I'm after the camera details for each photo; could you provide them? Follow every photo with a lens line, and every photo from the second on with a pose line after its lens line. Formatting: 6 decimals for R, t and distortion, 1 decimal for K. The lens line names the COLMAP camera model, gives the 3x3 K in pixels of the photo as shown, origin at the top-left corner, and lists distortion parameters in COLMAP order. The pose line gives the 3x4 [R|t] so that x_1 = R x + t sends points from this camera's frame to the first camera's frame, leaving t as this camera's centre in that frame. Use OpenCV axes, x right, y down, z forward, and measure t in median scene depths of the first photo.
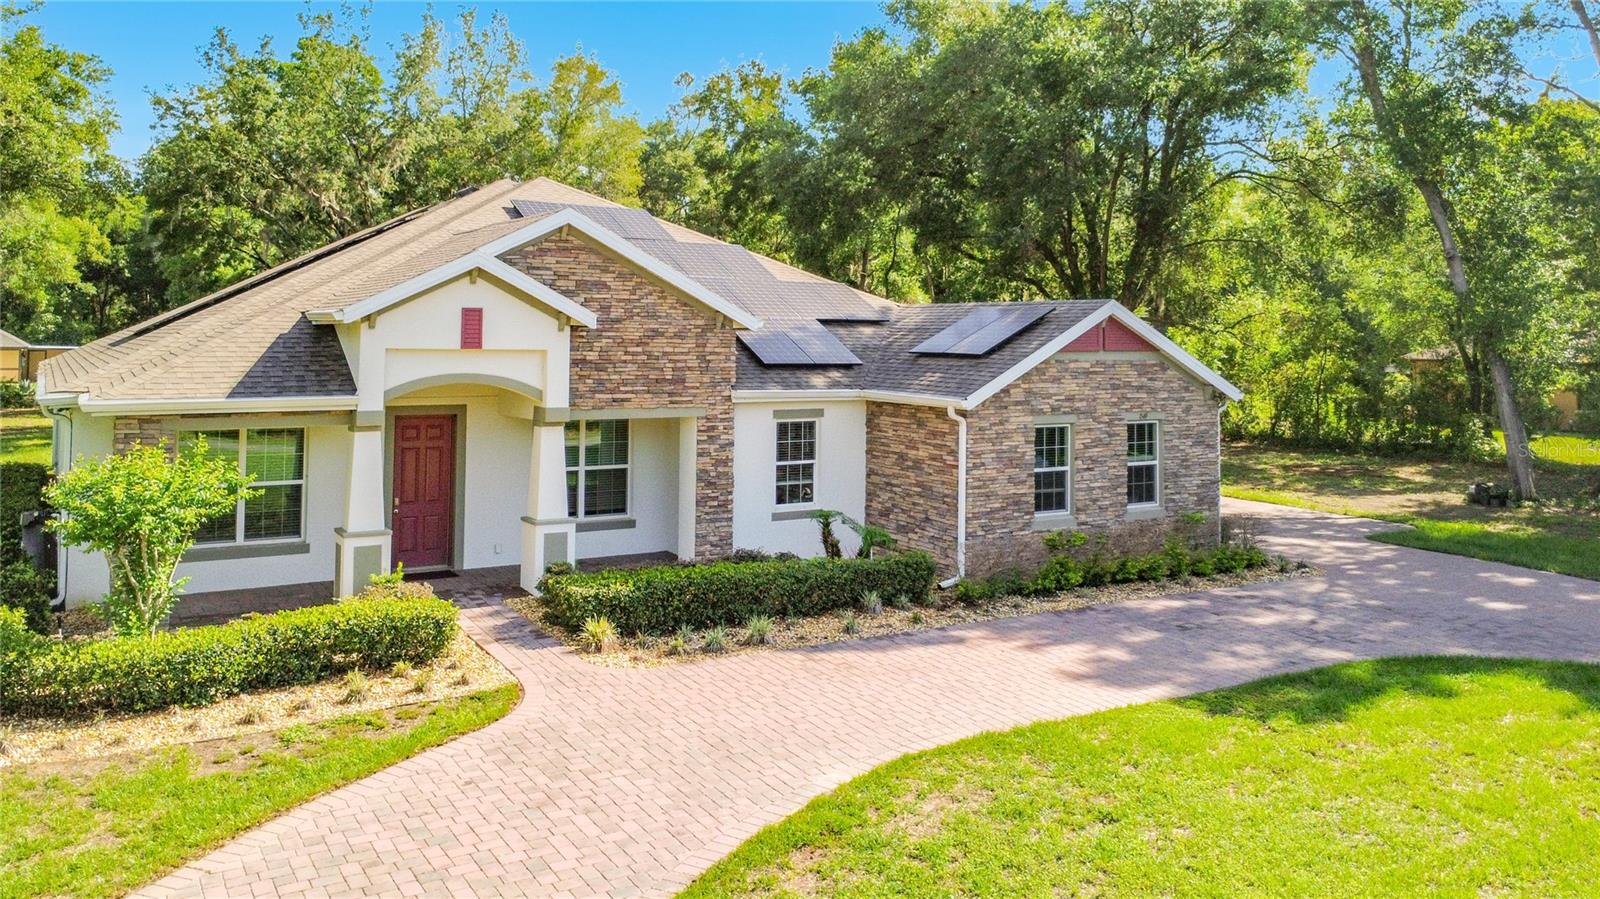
lens RADIAL K [[1238.1, 0, 791.7], [0, 1238.1, 448.2], [0, 0, 1]] dist [0.001109, 0.000741]
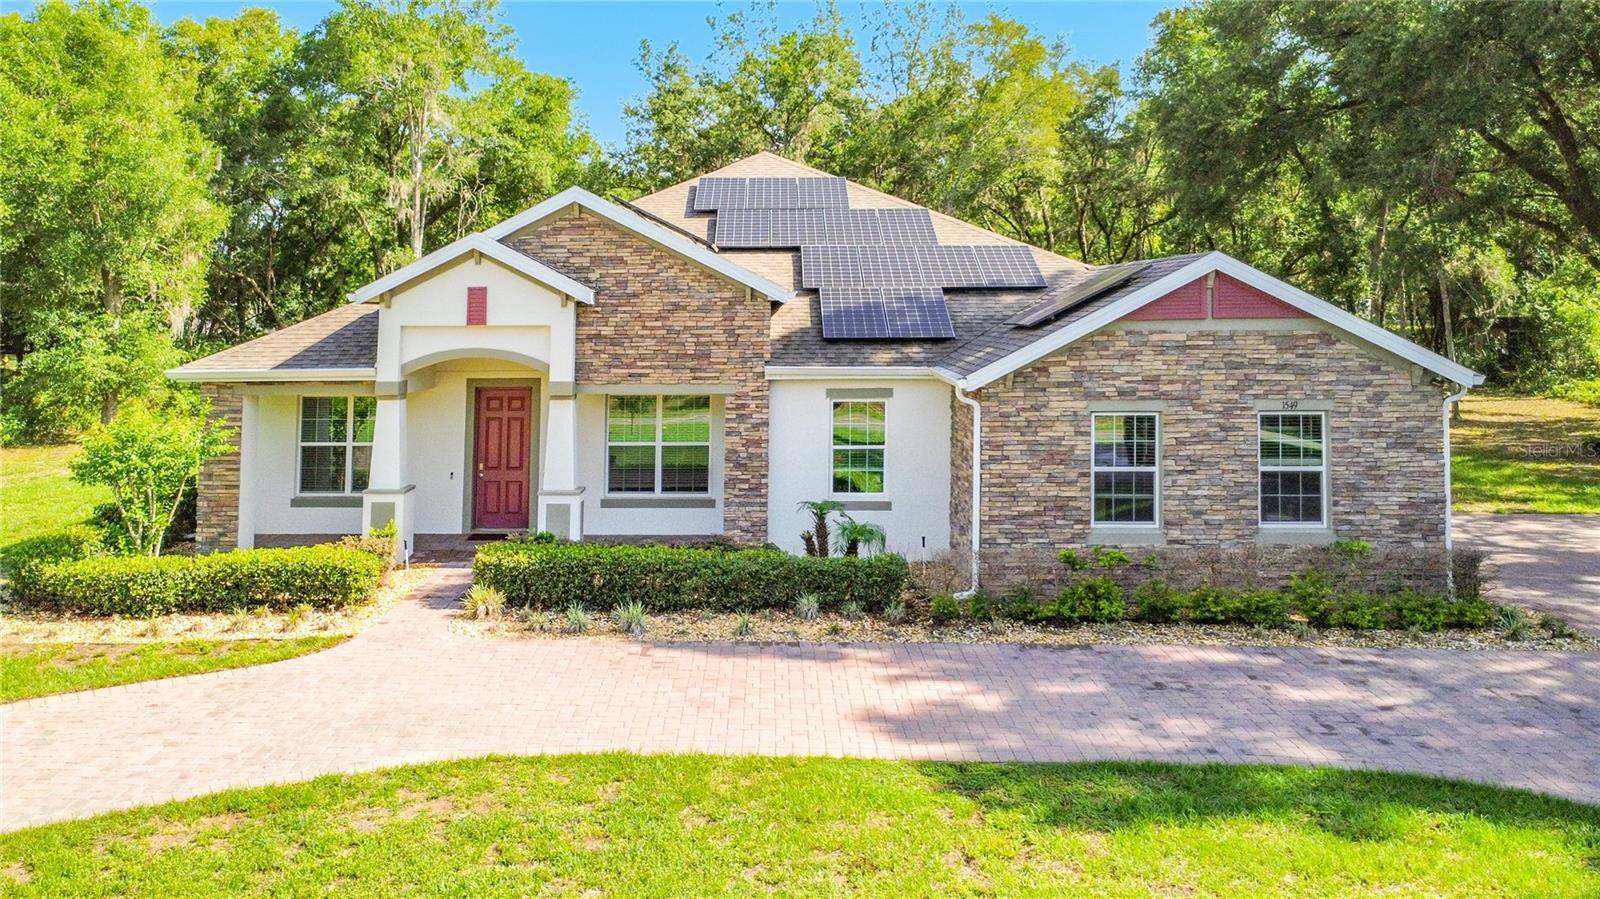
lens RADIAL K [[1282.8, 0, 680.2], [0, 1282.8, 386.9], [0, 0, 1]] dist [0.000781, 0.001072]
pose [[0.822036, 0.015718, -0.569218, 0.454057], [-0.035019, 0.999122, -0.022985, -0.006690], [0.568357, 0.038828, 0.821865, 0.168340]]
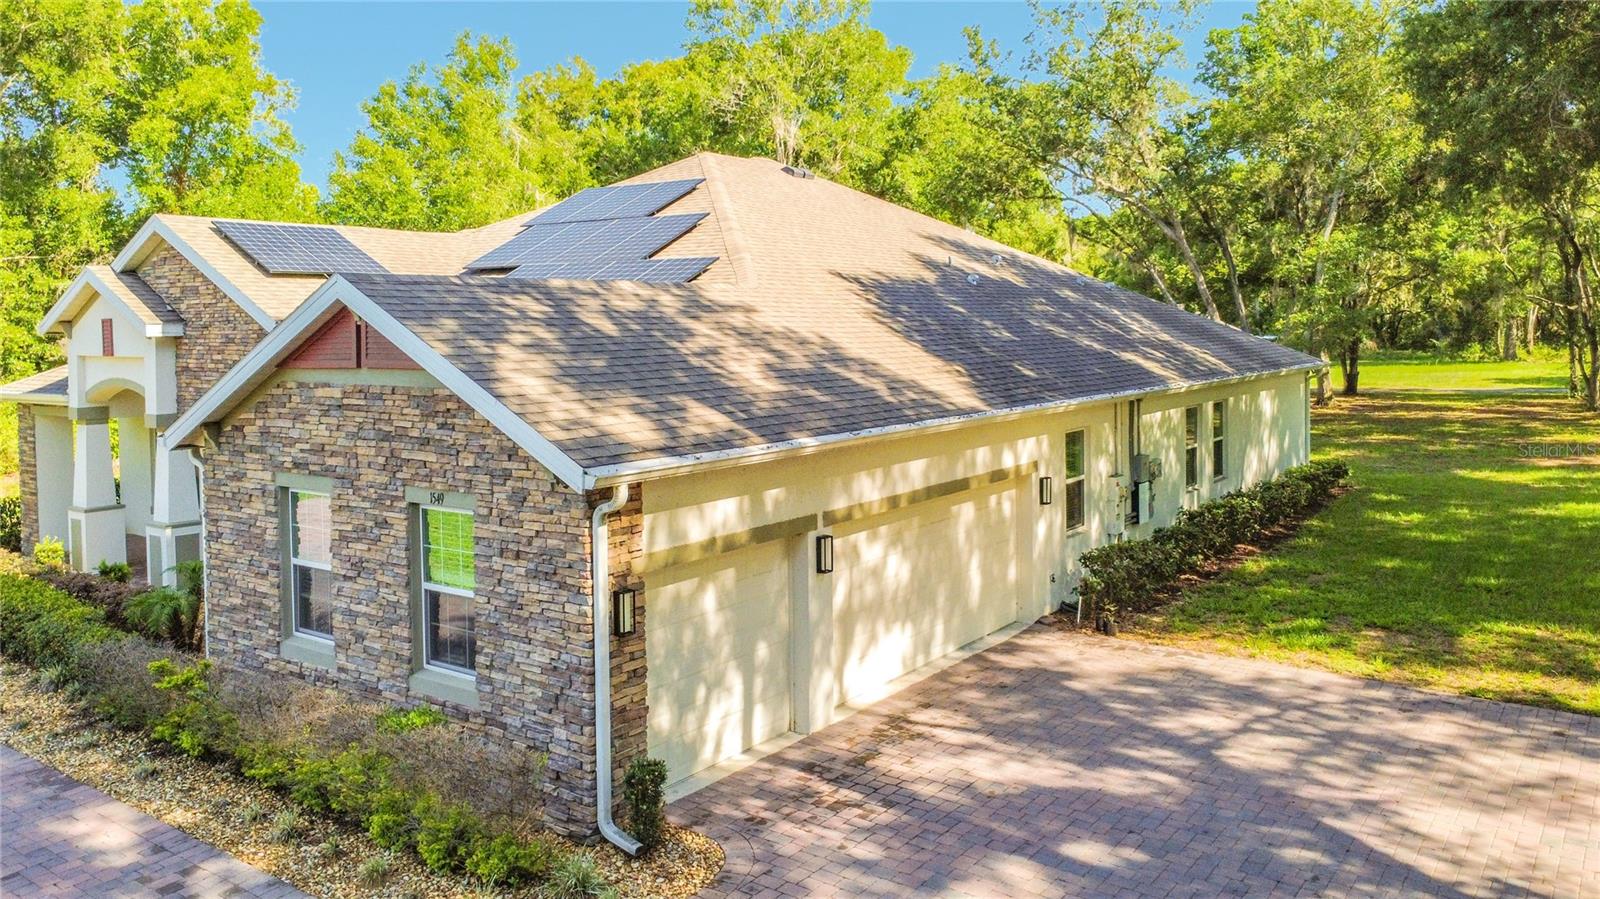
lens RADIAL K [[1238.1, 0, 791.7], [0, 1238.1, 448.2], [0, 0, 1]] dist [0.001109, 0.000741]
pose [[0.362975, 0.080910, -0.928279, 0.867341], [-0.067585, 0.995885, 0.060376, -0.093297], [0.929345, 0.040823, 0.366950, 1.021102]]
